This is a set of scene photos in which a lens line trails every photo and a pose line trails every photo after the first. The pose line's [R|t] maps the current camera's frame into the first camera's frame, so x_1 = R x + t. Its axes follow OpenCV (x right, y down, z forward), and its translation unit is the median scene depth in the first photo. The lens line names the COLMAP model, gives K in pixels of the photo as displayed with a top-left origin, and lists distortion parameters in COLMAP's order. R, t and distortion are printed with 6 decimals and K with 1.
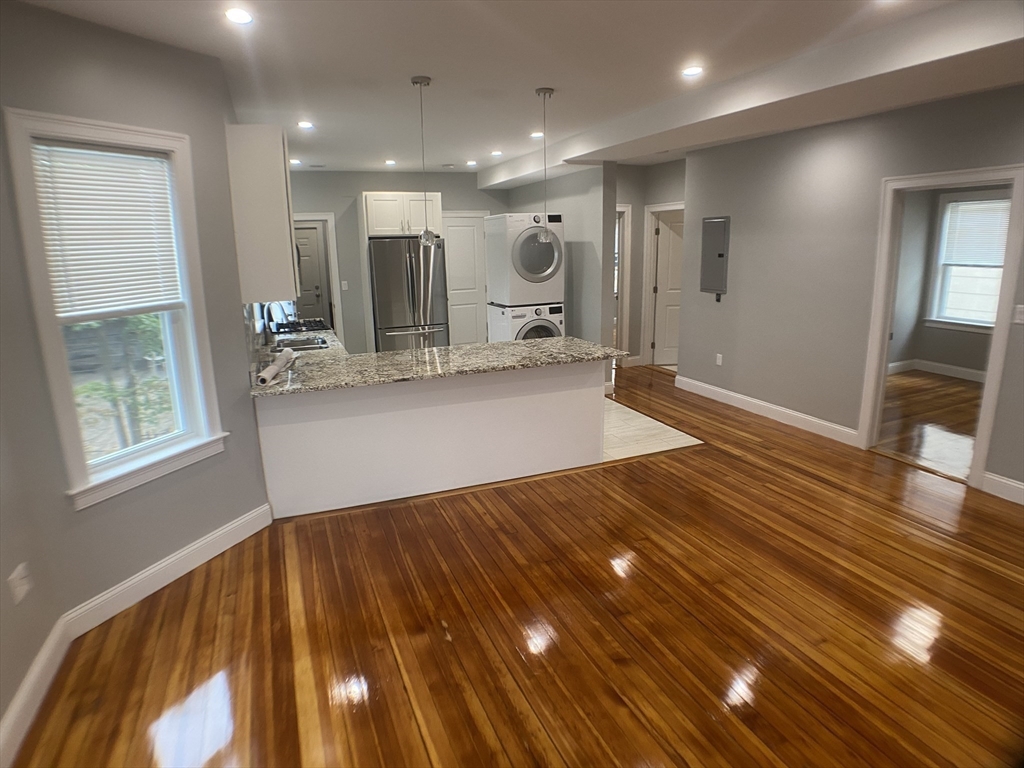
lens RADIAL K [[550.6, 0, 478.5], [0, 550.6, 376.2], [0, 0, 1]] dist [-0.091085, 0.015277]
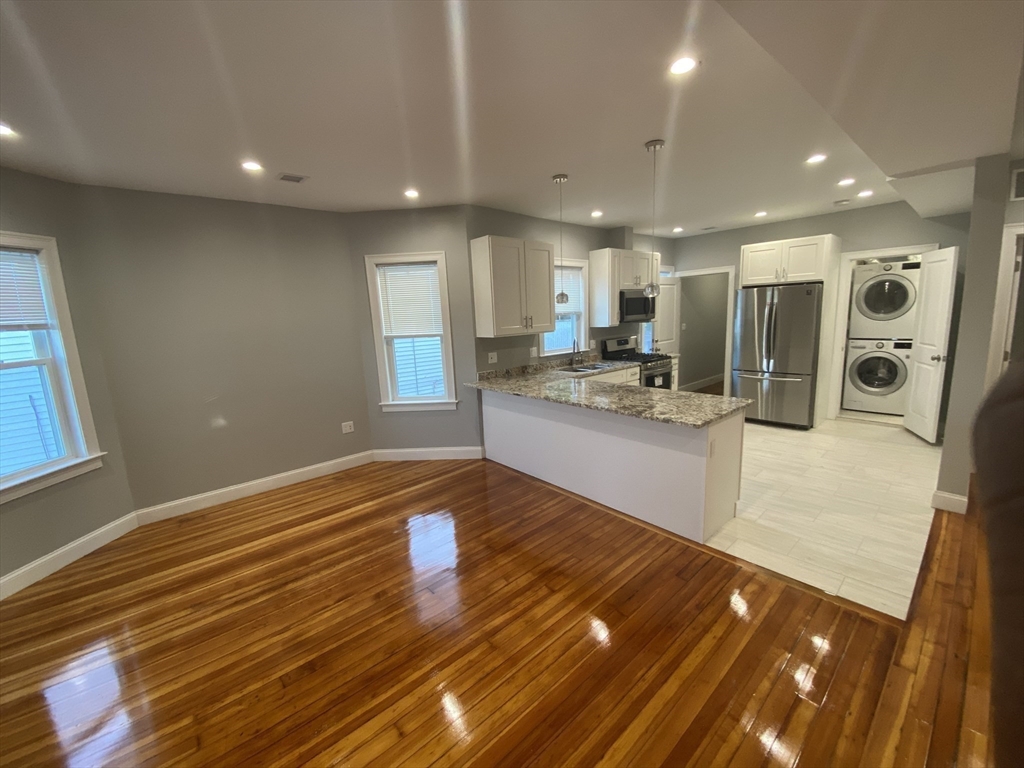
lens RADIAL K [[410.9, 0, 511.9], [0, 410.9, 384.8], [0, 0, 1]] dist [0.030953, -0.027498]
pose [[0.356439, 0.174095, -0.917956, 0.738093], [-0.180816, 0.976766, 0.115039, -0.121950], [0.916655, 0.124977, 0.379636, 0.467301]]
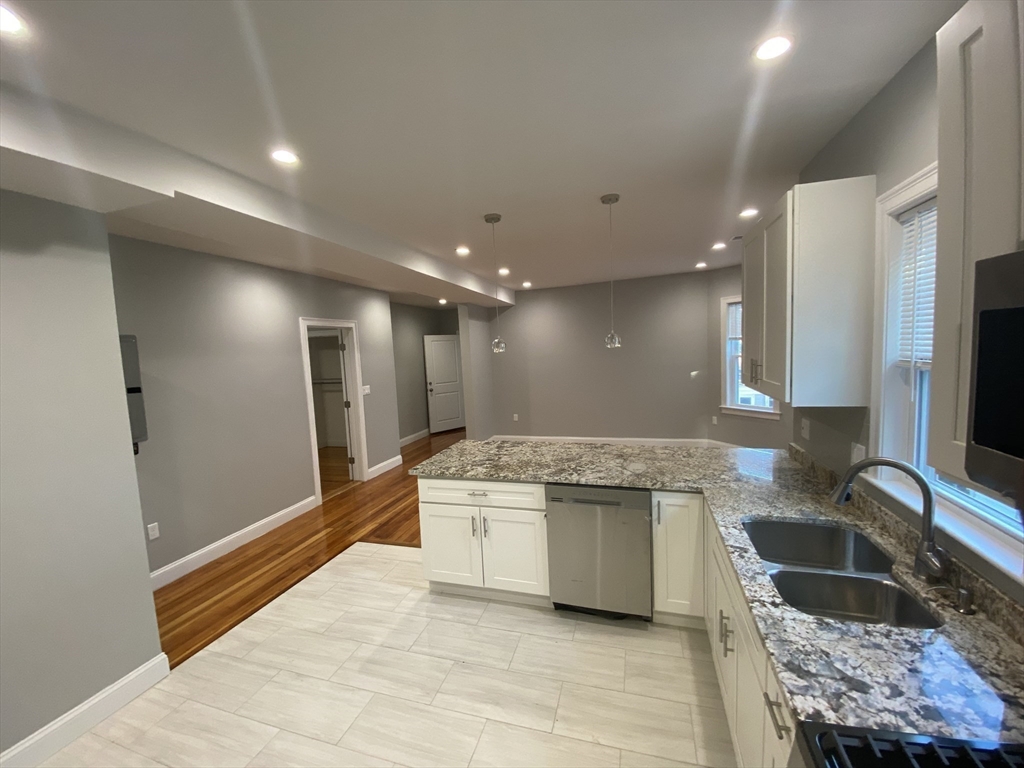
lens RADIAL K [[410.9, 0, 511.9], [0, 410.9, 384.8], [0, 0, 1]] dist [0.030953, -0.027498]
pose [[-0.794717, 0.011110, 0.606878, -0.383636], [0.204720, 0.946154, 0.250764, -0.368713], [-0.571414, 0.323527, -0.754199, 1.568874]]
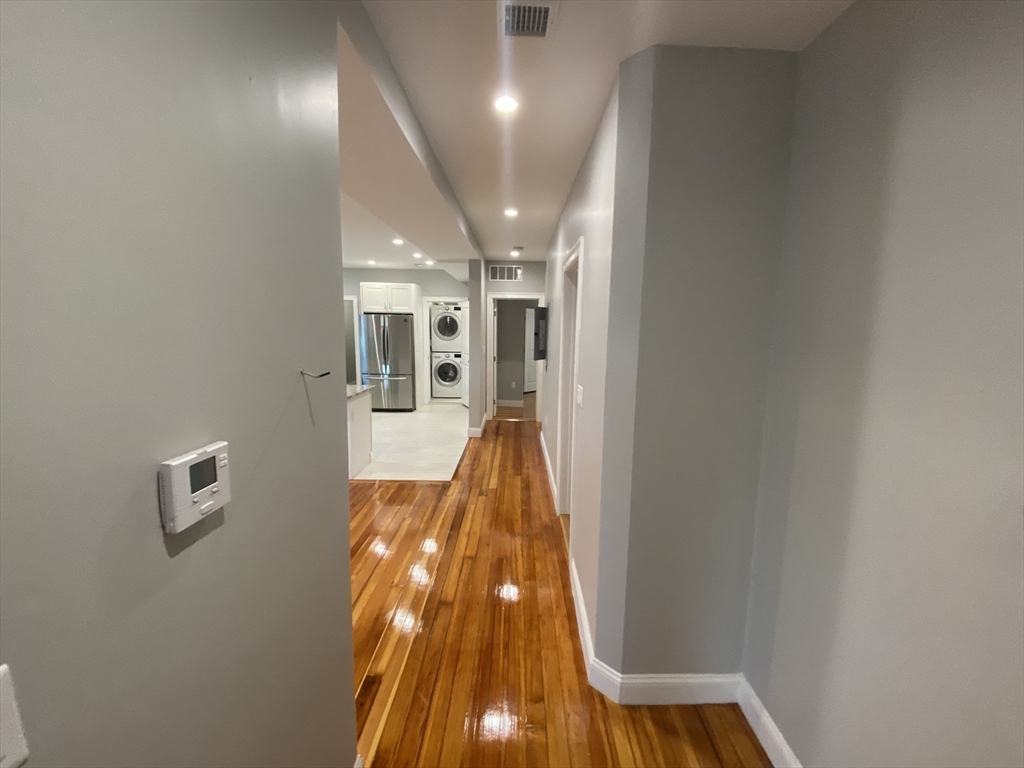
lens RADIAL K [[410.9, 0, 511.9], [0, 410.9, 384.8], [0, 0, 1]] dist [0.030953, -0.027498]
pose [[0.929200, 0.090262, -0.358386, 1.004990], [-0.122296, 0.990182, -0.067696, -0.054451], [0.348757, 0.106733, 0.931116, 0.185275]]
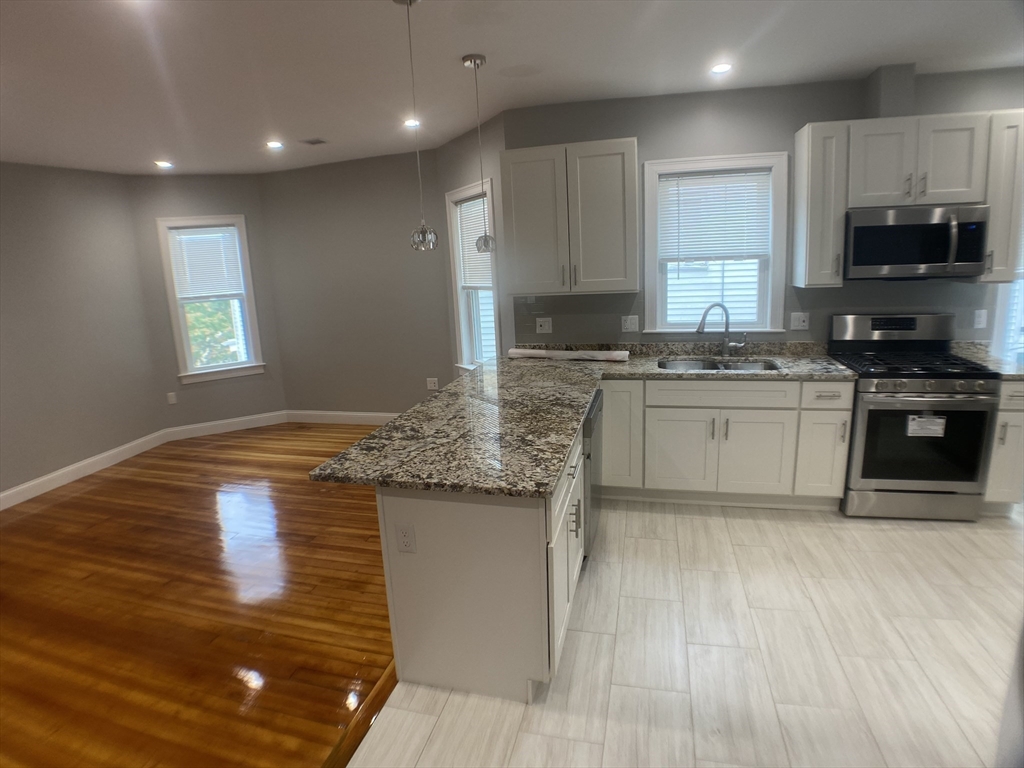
lens RADIAL K [[550.6, 0, 478.5], [0, 550.6, 376.2], [0, 0, 1]] dist [-0.091085, 0.015277]
pose [[-0.603086, 0.222489, -0.766020, 0.547366], [-0.109253, 0.928225, 0.355616, -0.325490], [0.790159, 0.298156, -0.535492, 1.348004]]
